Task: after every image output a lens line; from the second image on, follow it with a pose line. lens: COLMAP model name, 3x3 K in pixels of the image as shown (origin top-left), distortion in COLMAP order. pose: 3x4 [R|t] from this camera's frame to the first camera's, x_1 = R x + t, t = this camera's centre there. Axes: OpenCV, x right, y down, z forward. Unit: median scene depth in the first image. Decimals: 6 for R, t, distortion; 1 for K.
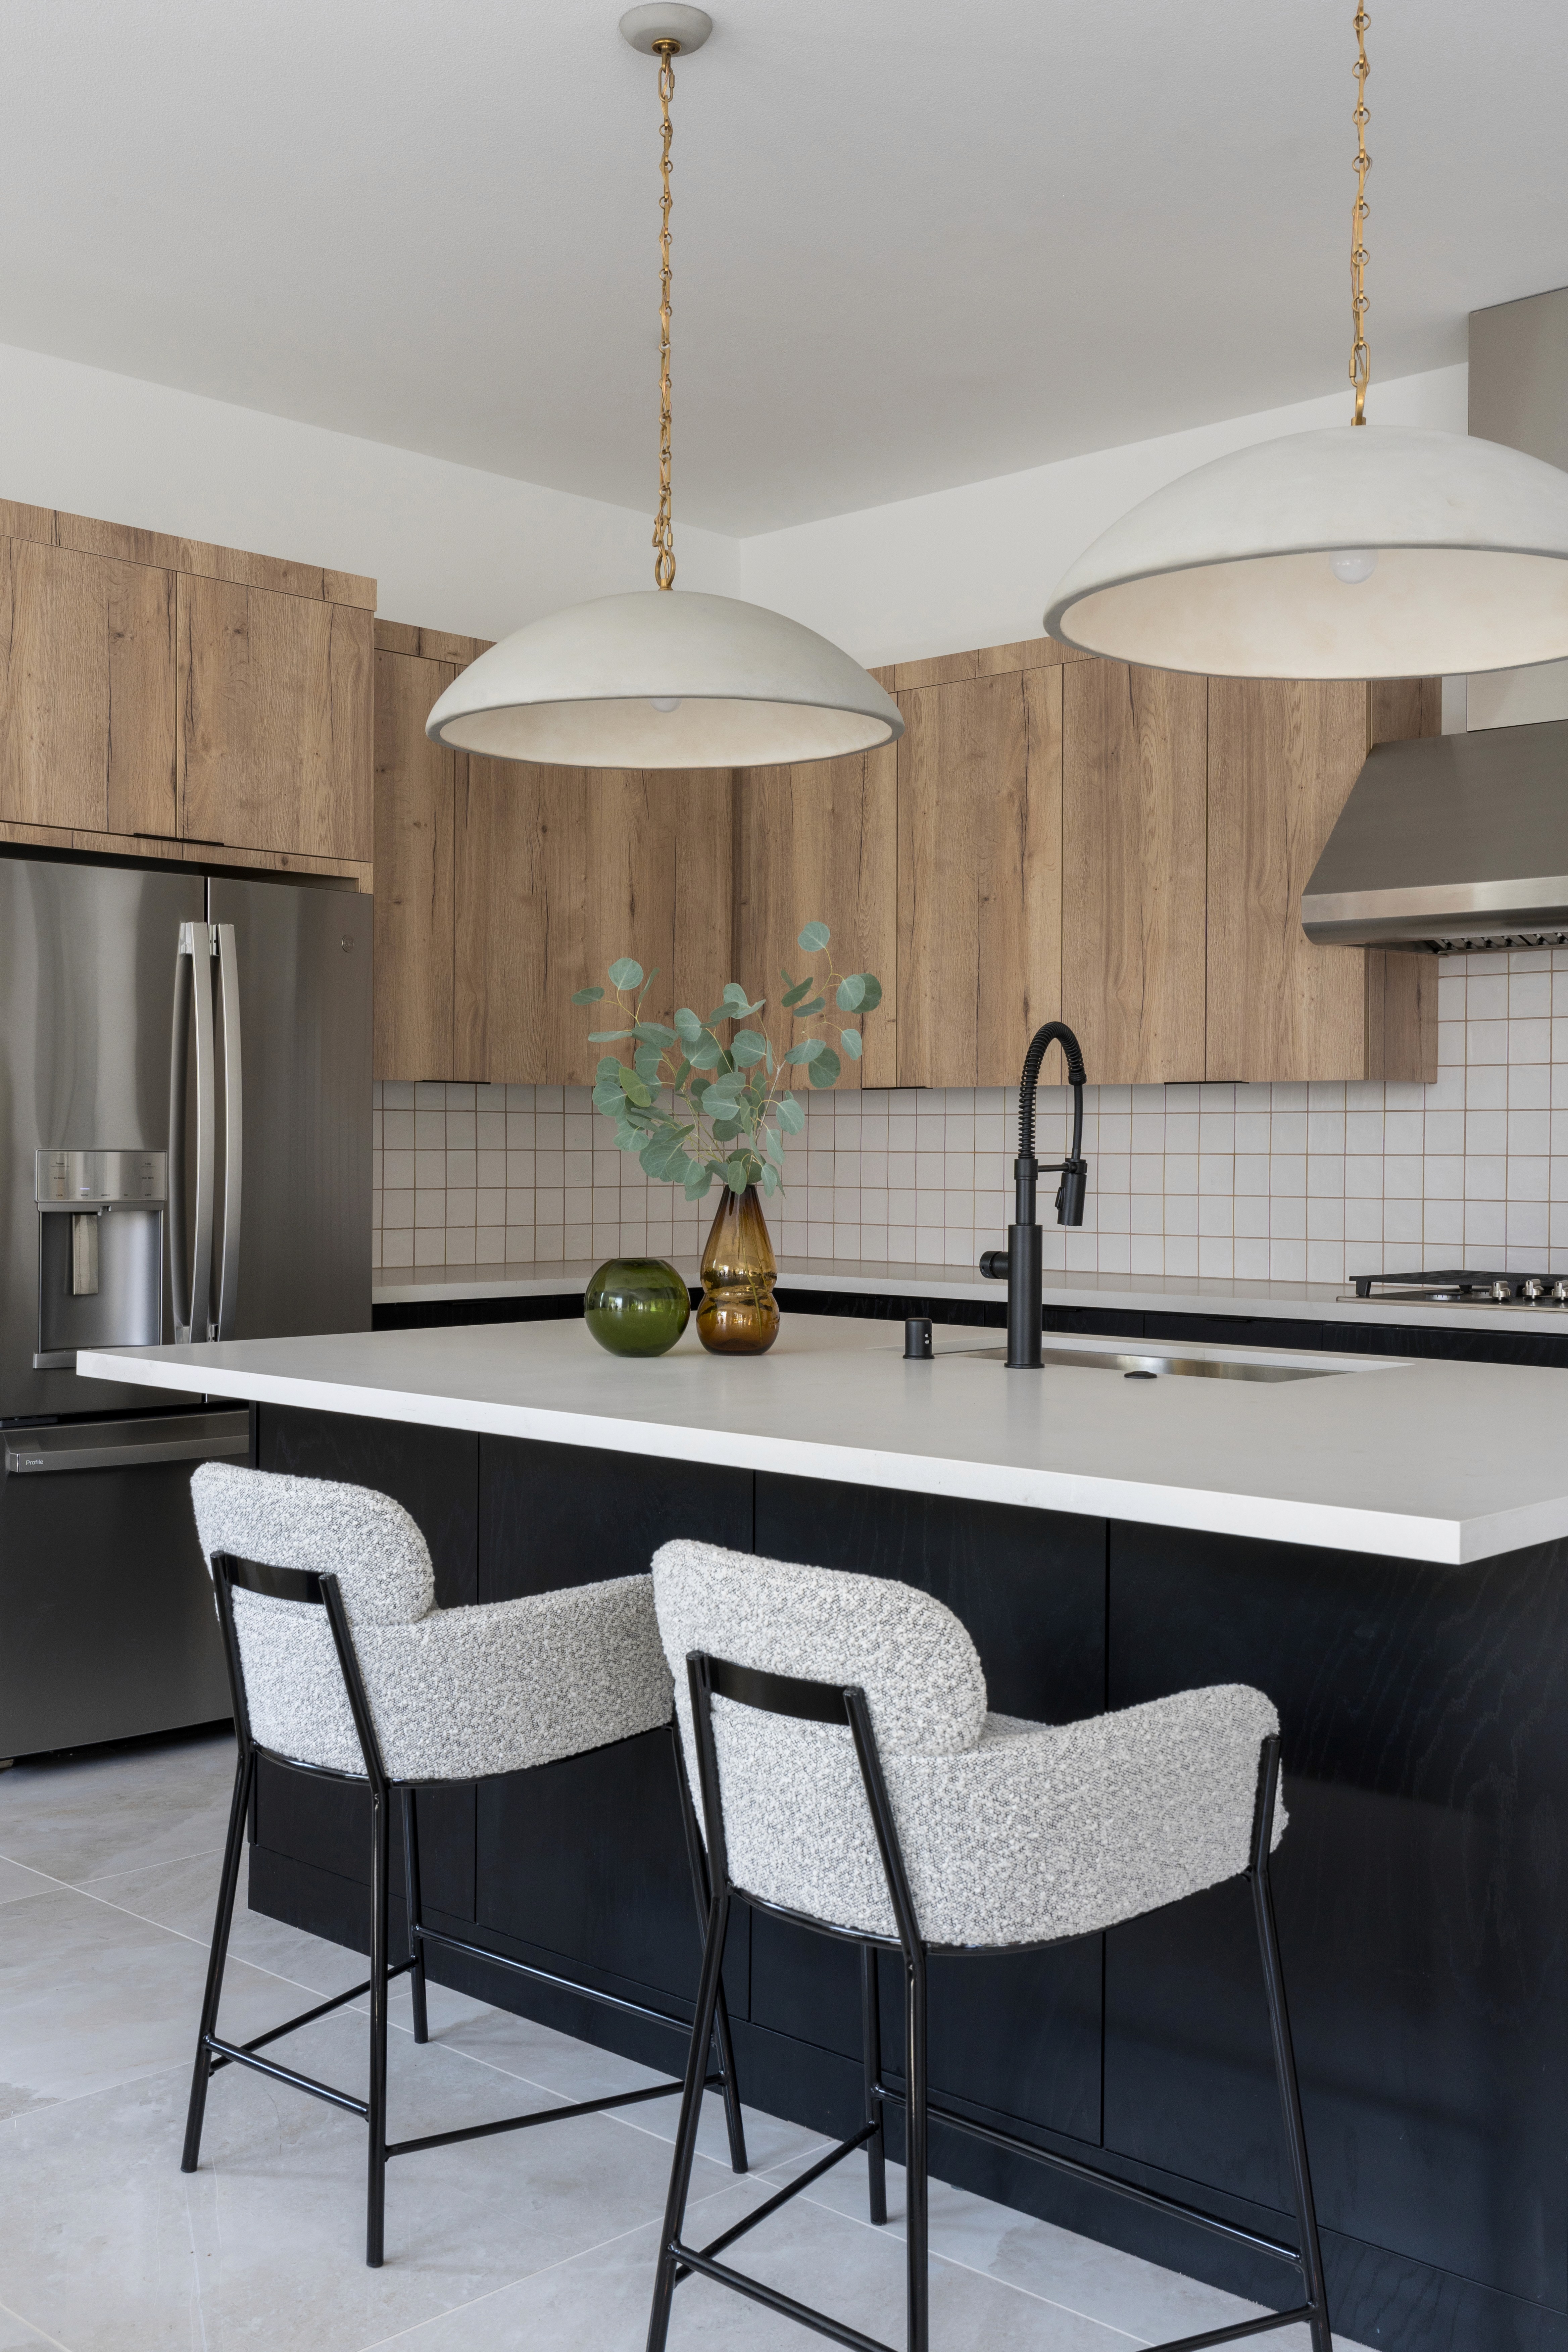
lens RADIAL K [[2361.7, 0, 786.8], [0, 2361.7, 1153.0], [0, 0, 1]] dist [0.016900, 0.000000]
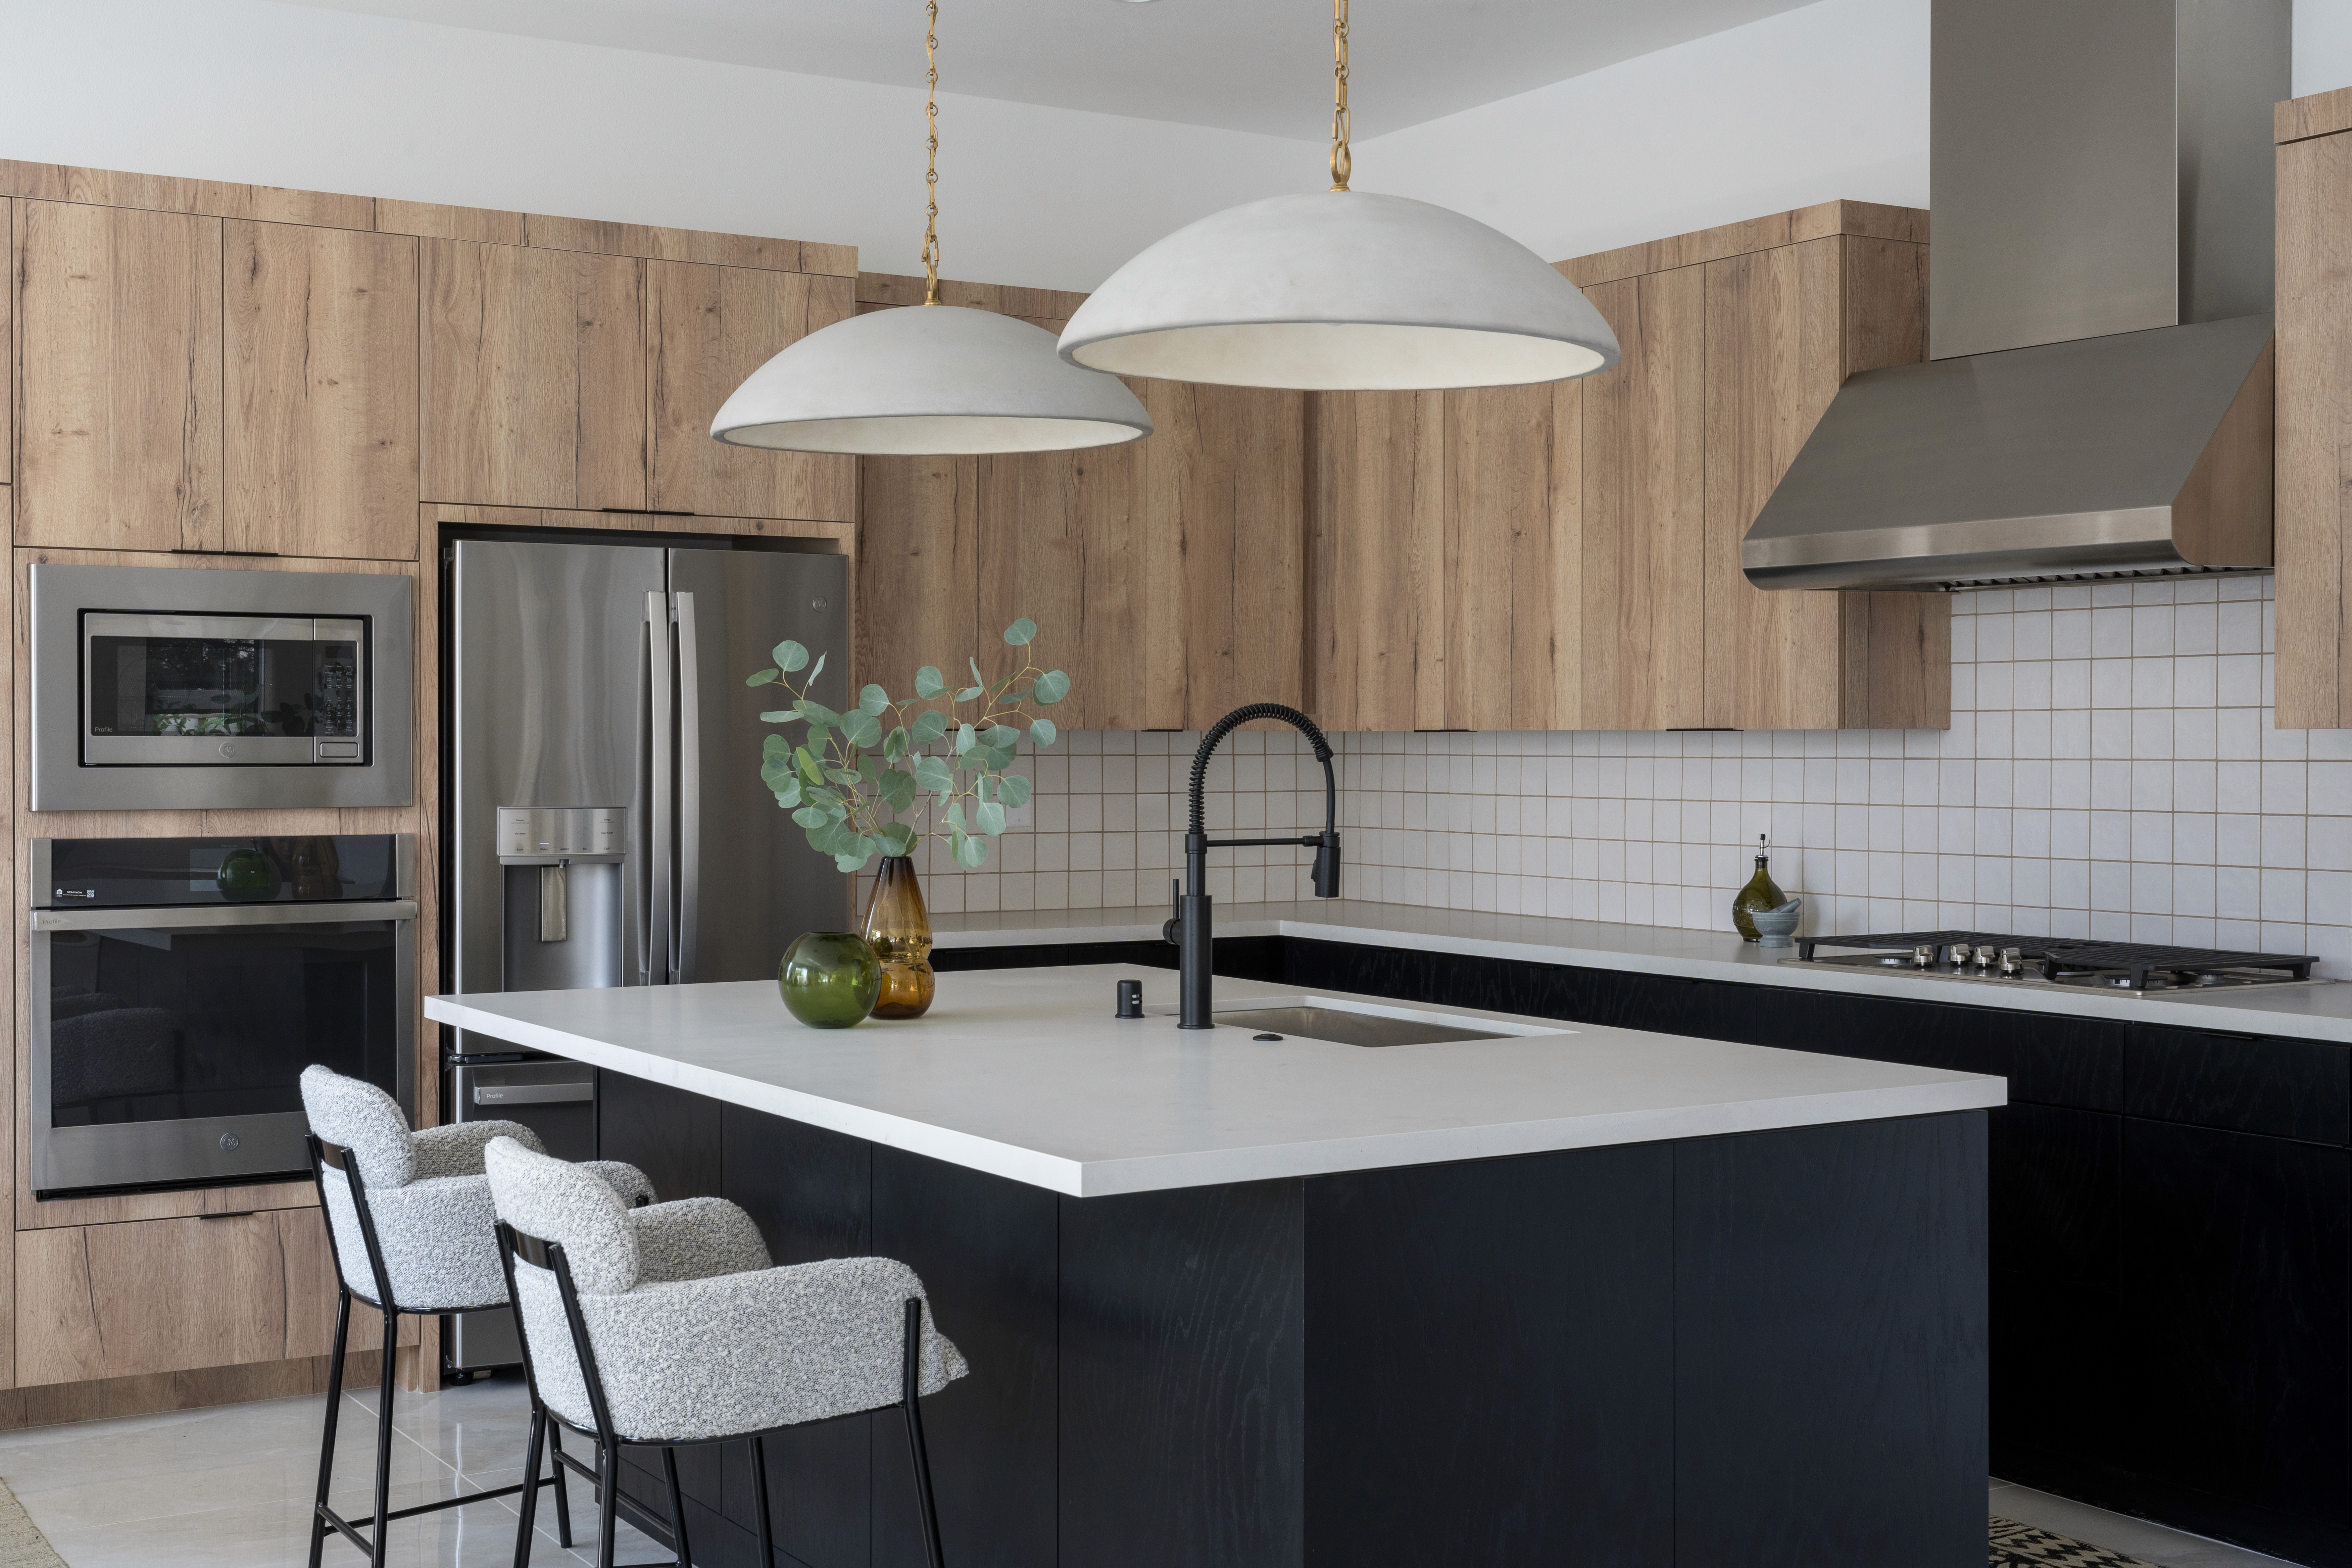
lens RADIAL K [[2956.4, 0, 1223.9], [0, 2956.4, 712.7], [0, 0, 1]] dist [0.110584, 0.000000]
pose [[0.970579, -0.006373, -0.240697, 0.284508], [0.002896, 0.999886, -0.014796, -0.019991], [0.240764, 0.013663, 0.970488, -0.207980]]
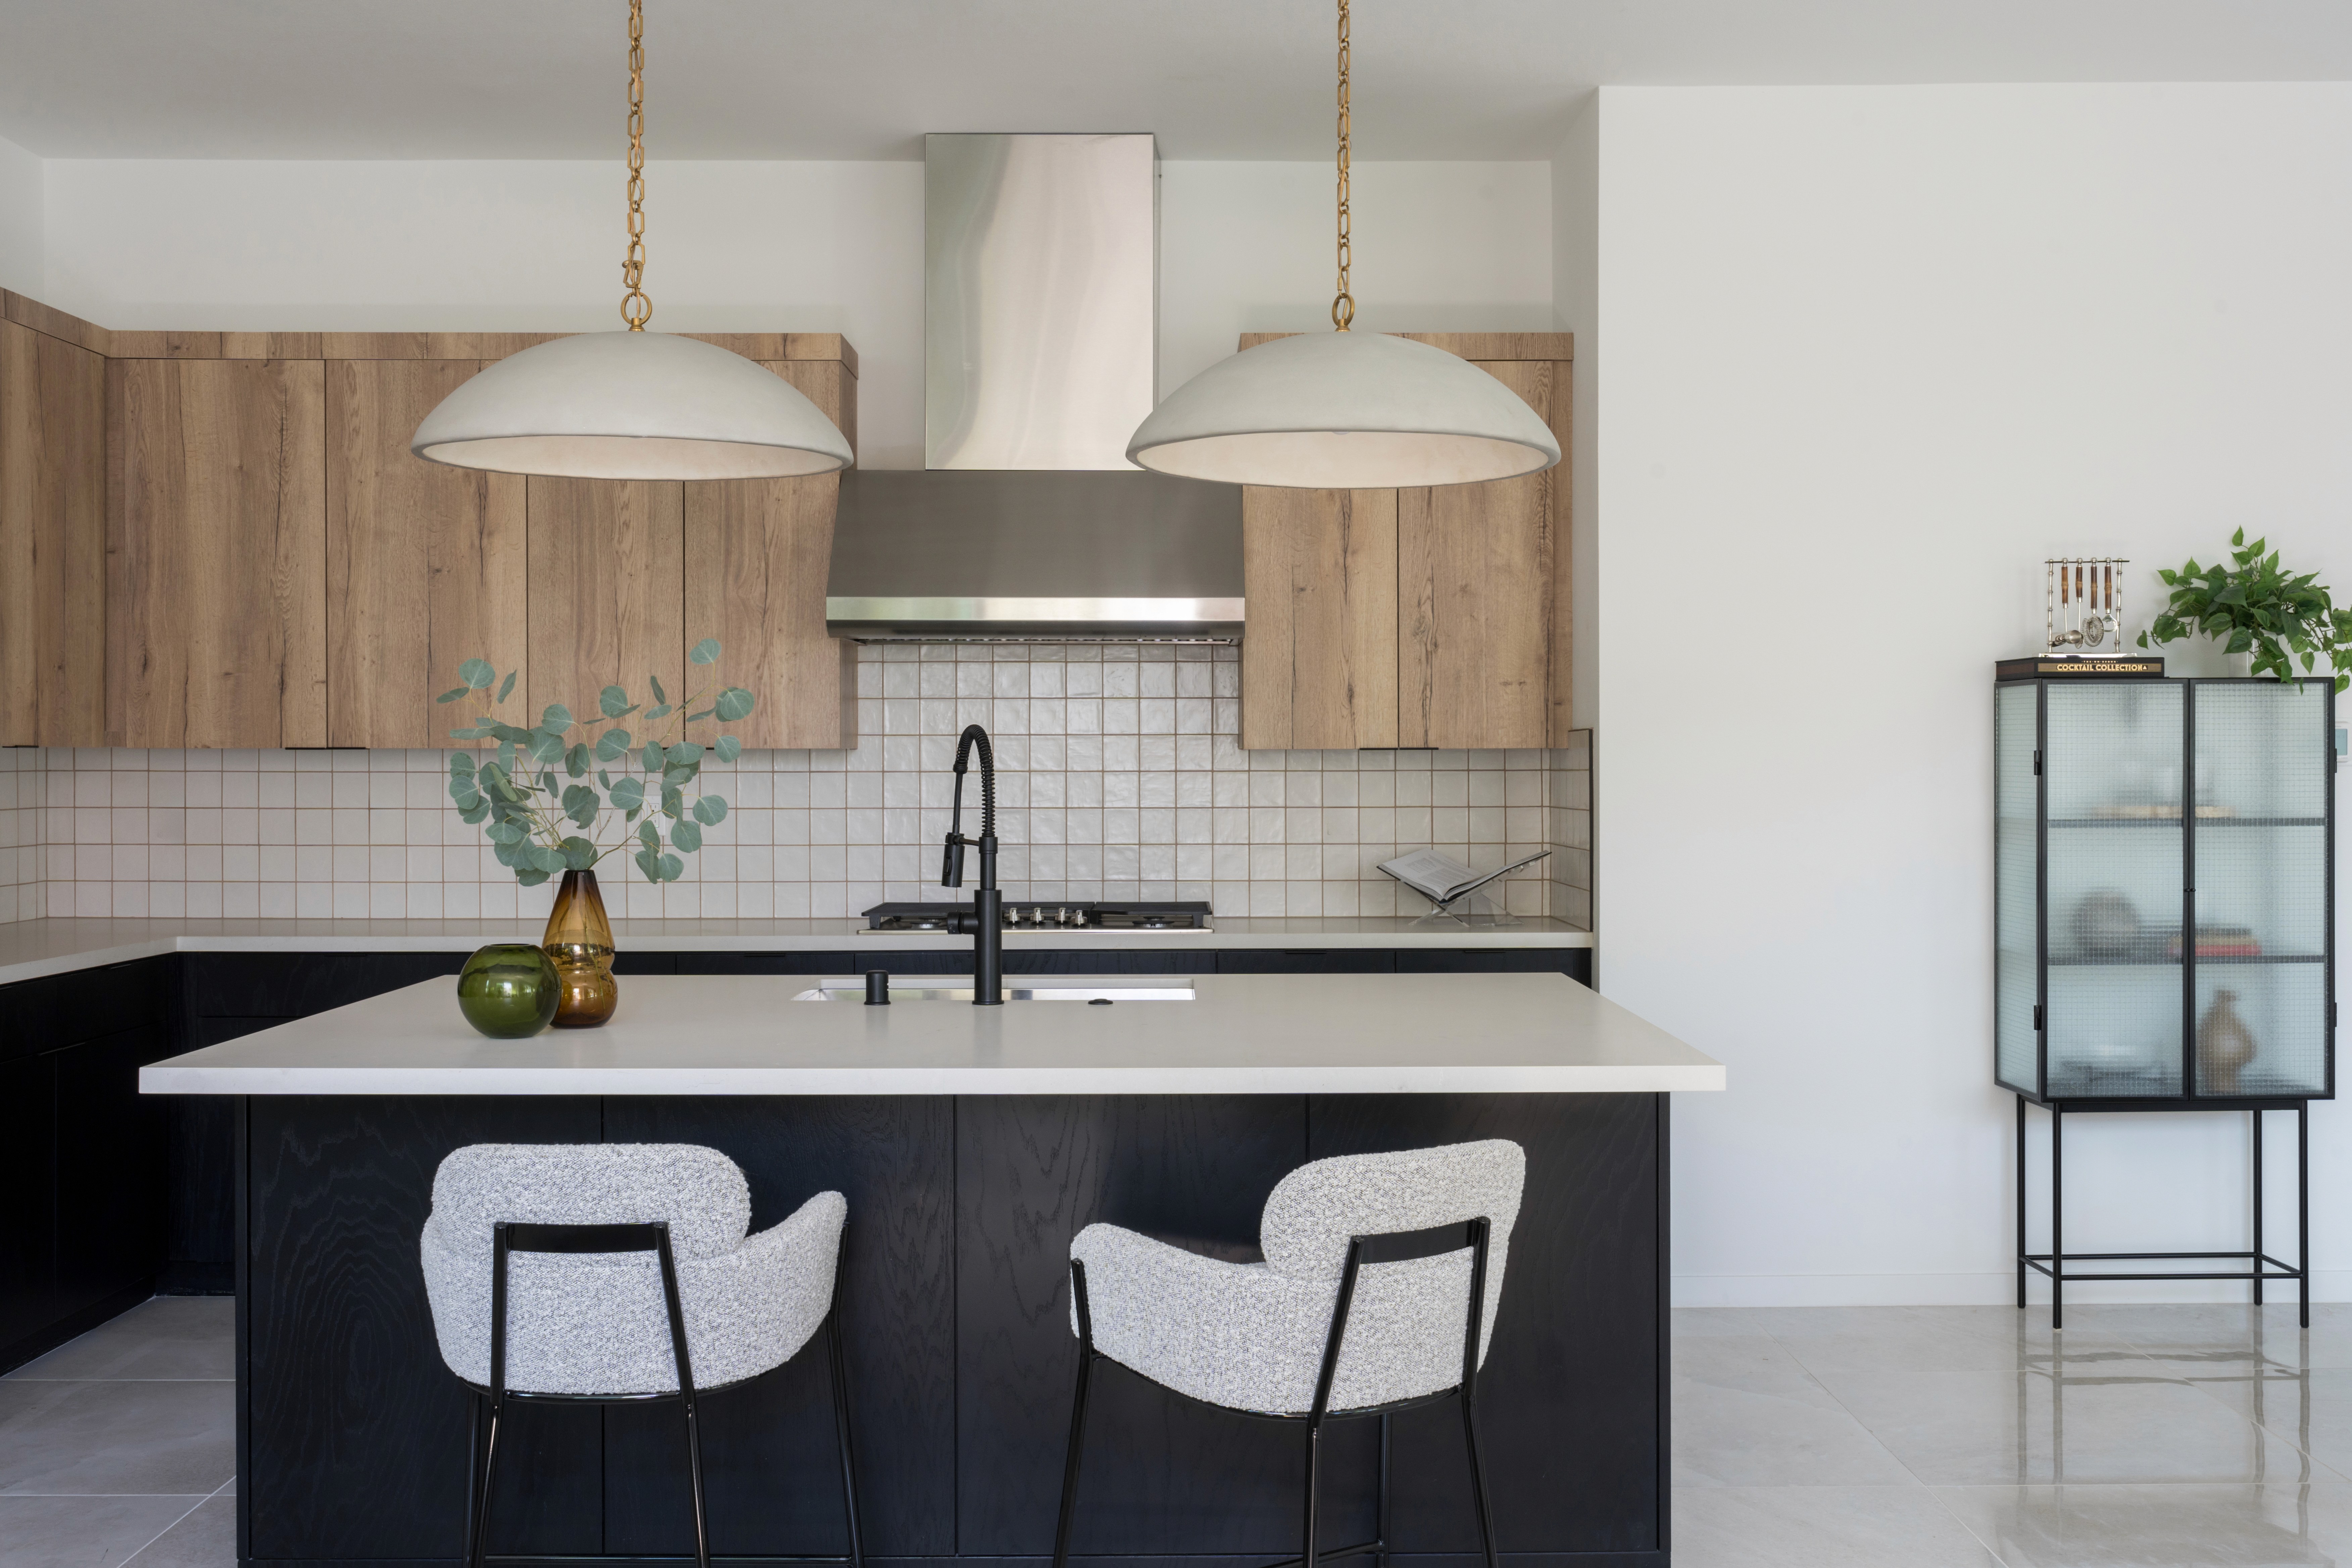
lens RADIAL K [[2361.7, 0, 1176.6], [0, 2361.7, 773.8], [0, 0, 1]] dist [0.016900, 0.000000]
pose [[0.728177, -0.007744, 0.685345, -0.444669], [0.004978, 0.999970, 0.006010, -0.023876], [-0.685371, -0.000965, 0.728193, 0.005046]]
